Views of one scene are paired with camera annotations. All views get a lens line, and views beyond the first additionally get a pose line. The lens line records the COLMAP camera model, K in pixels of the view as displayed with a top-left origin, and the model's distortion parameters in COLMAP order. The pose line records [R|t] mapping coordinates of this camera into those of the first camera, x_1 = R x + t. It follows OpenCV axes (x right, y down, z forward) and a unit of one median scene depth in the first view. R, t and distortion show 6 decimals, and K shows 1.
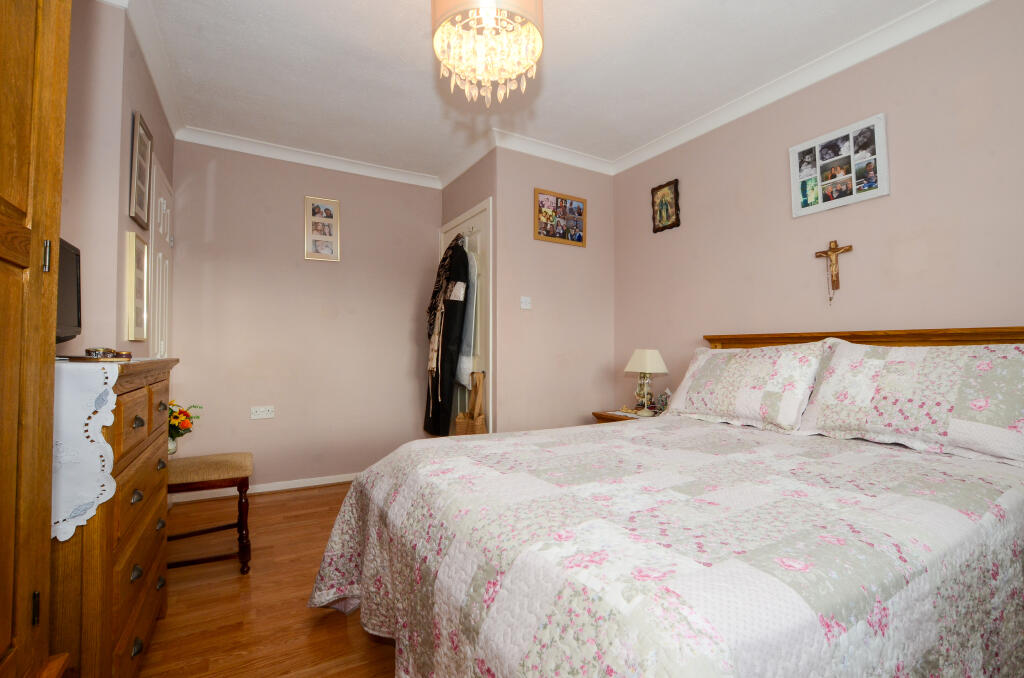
lens RADIAL K [[451.2, 0, 513.2], [0, 451.2, 338.7], [0, 0, 1]] dist [-0.020579, -0.000009]
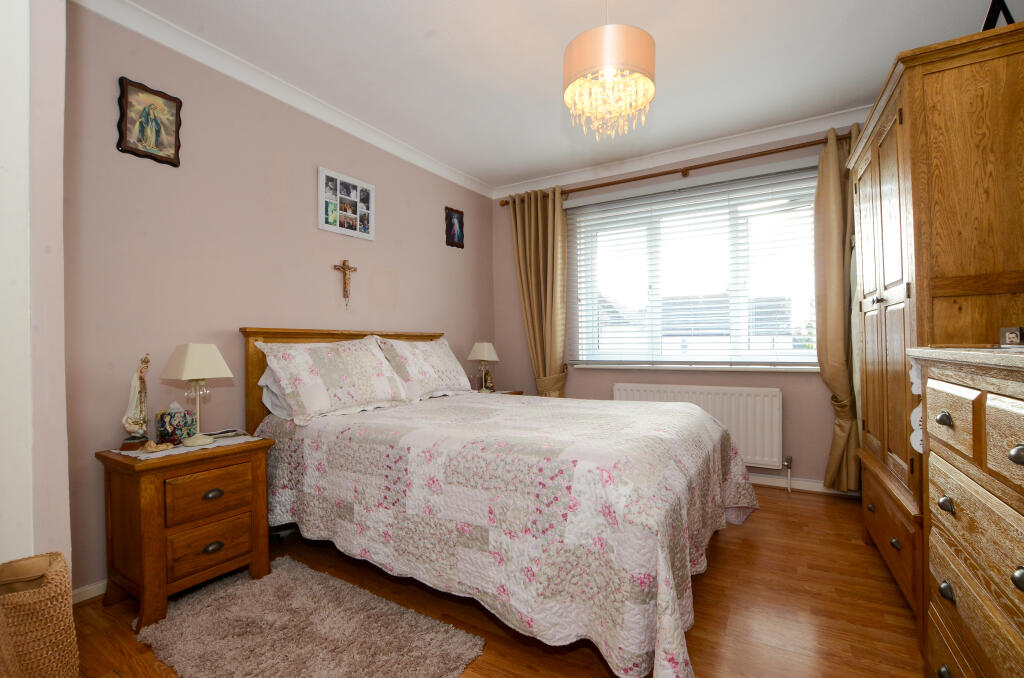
lens RADIAL K [[451.2, 0, 515.0], [0, 451.2, 339.1], [0, 0, 1]] dist [-0.020579, -0.000009]
pose [[-0.478773, 0.015147, 0.877808, -0.646082], [-0.009266, 0.999708, -0.022304, 0.033316], [-0.877890, -0.018812, -0.478493, 1.168676]]
